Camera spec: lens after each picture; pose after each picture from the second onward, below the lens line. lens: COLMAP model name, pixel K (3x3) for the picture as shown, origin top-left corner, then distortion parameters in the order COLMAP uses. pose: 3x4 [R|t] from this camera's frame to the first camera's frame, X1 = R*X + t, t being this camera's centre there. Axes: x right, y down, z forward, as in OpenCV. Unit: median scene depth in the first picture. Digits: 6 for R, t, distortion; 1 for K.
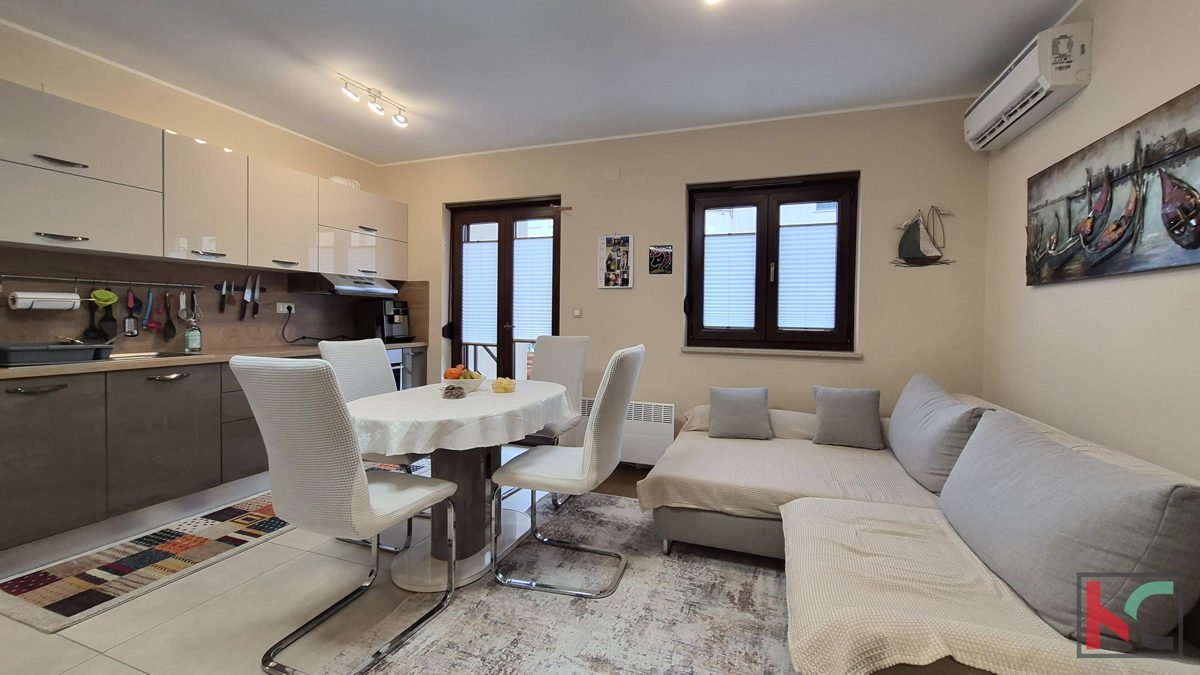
lens RADIAL K [[472.3, 0, 614.4], [0, 472.3, 326.1], [0, 0, 1]] dist [0.000250, -0.000140]
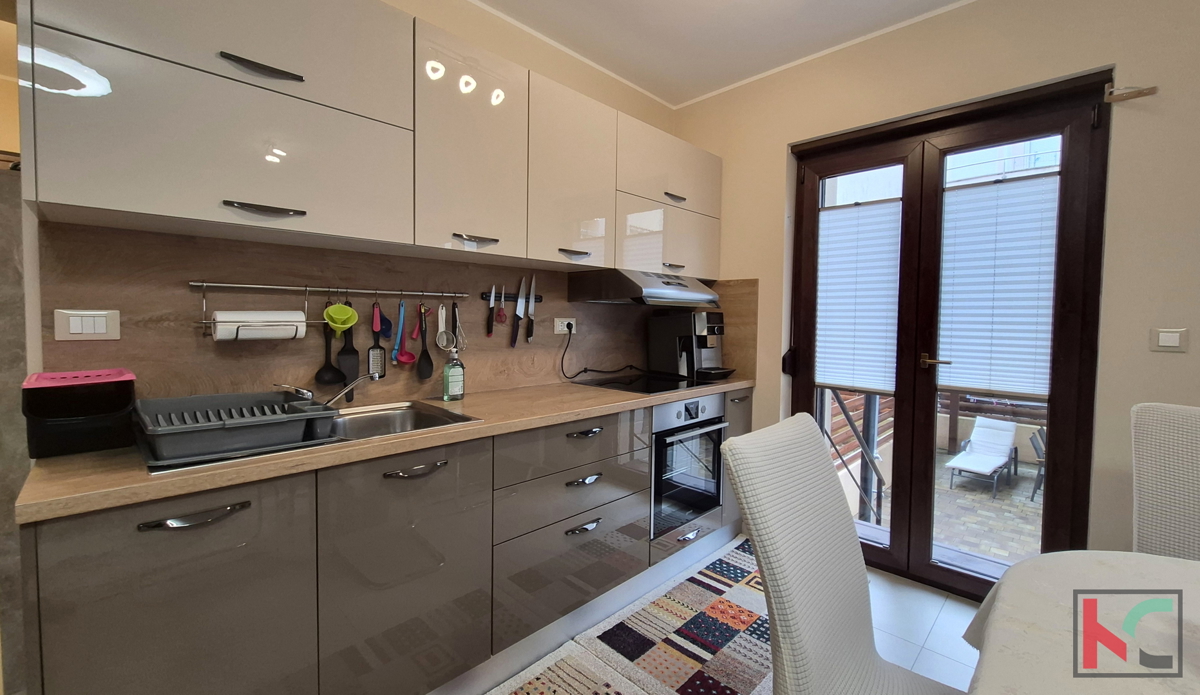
lens RADIAL K [[489.6, 0, 595.6], [0, 489.6, 336.1], [0, 0, 1]] dist [0.000611, 0.000106]
pose [[0.898524, 0.016228, -0.438625, -0.404565], [-0.011022, 0.999835, 0.014412, -0.038576], [0.438786, -0.008114, 0.898555, 0.459564]]
